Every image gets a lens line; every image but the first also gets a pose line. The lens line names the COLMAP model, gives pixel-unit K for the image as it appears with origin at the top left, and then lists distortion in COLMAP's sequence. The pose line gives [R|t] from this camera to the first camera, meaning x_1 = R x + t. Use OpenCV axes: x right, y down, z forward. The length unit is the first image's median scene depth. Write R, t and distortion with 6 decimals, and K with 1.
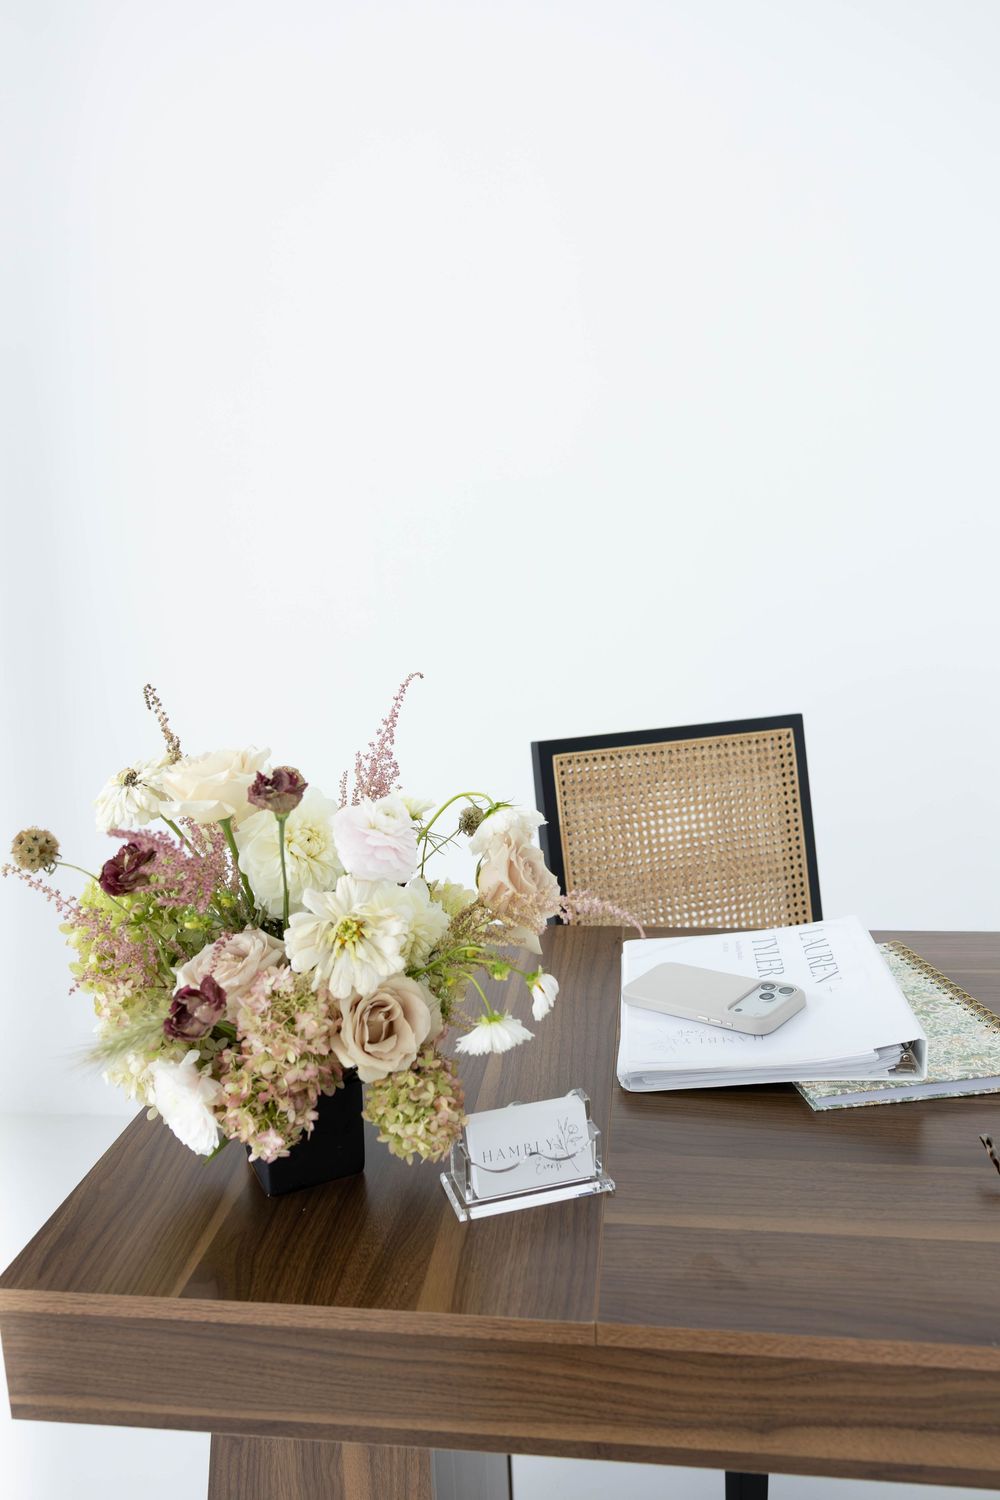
lens RADIAL K [[1214.2, 0, 506.7], [0, 1214.2, 745.9], [0, 0, 1]] dist [0.021217, 0.001332]
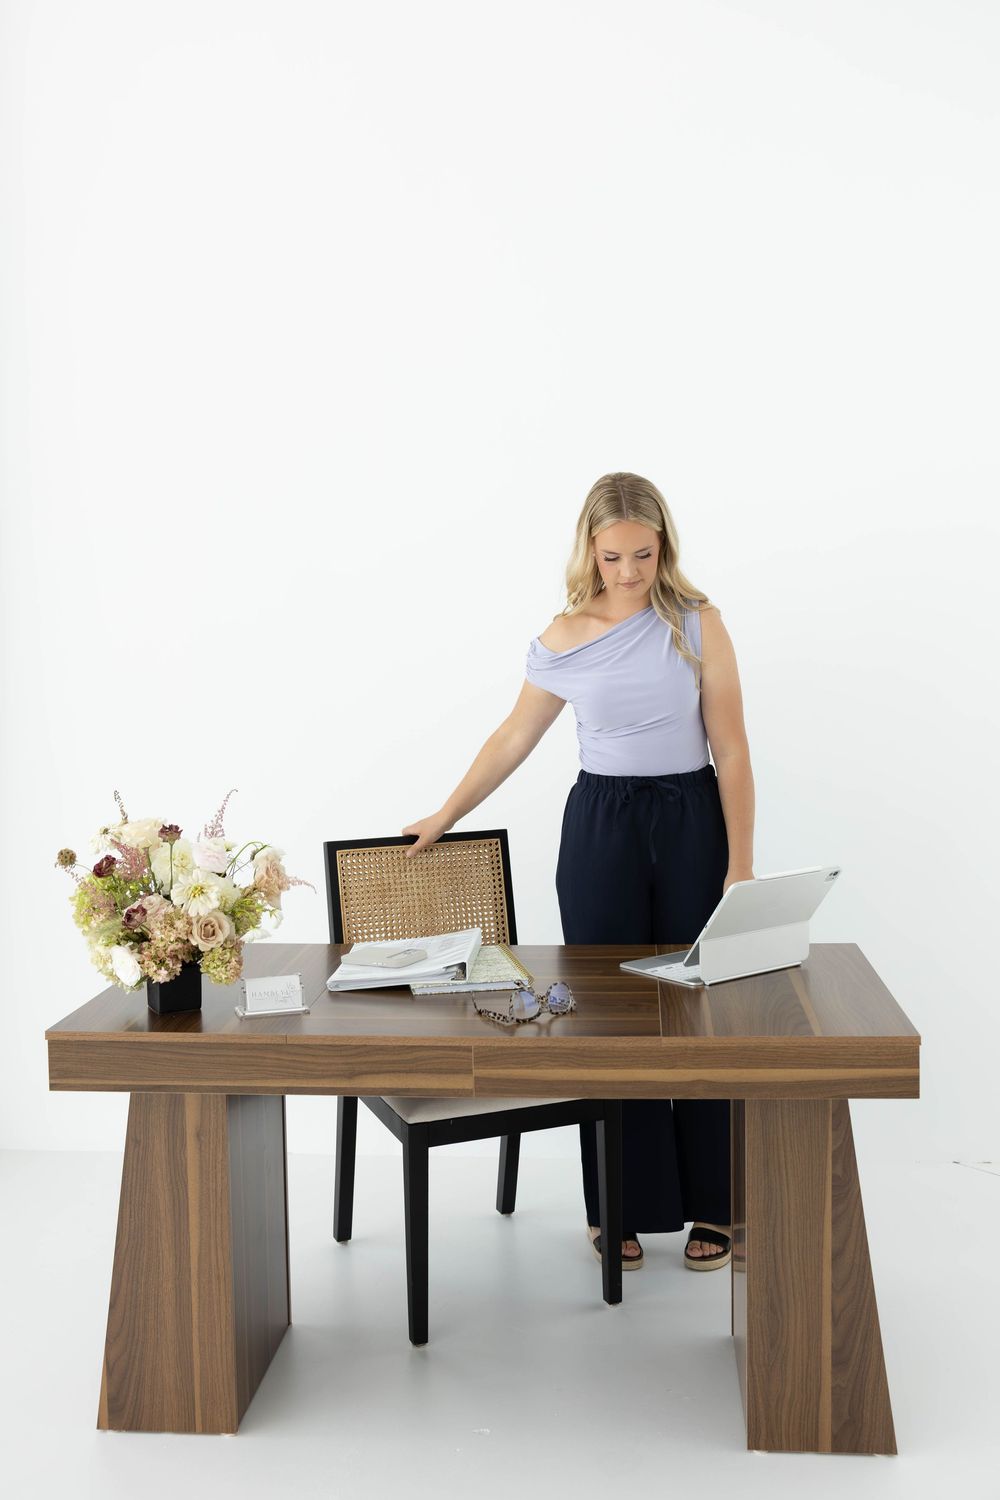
lens RADIAL K [[1797.5, 0, 535.0], [0, 1797.5, 740.8], [0, 0, 1]] dist [0.079083, 0.000000]
pose [[0.999334, 0.017013, 0.032292, 0.431701], [-0.013147, 0.993121, -0.116355, 0.267990], [-0.034049, 0.115853, 0.992683, -2.691899]]
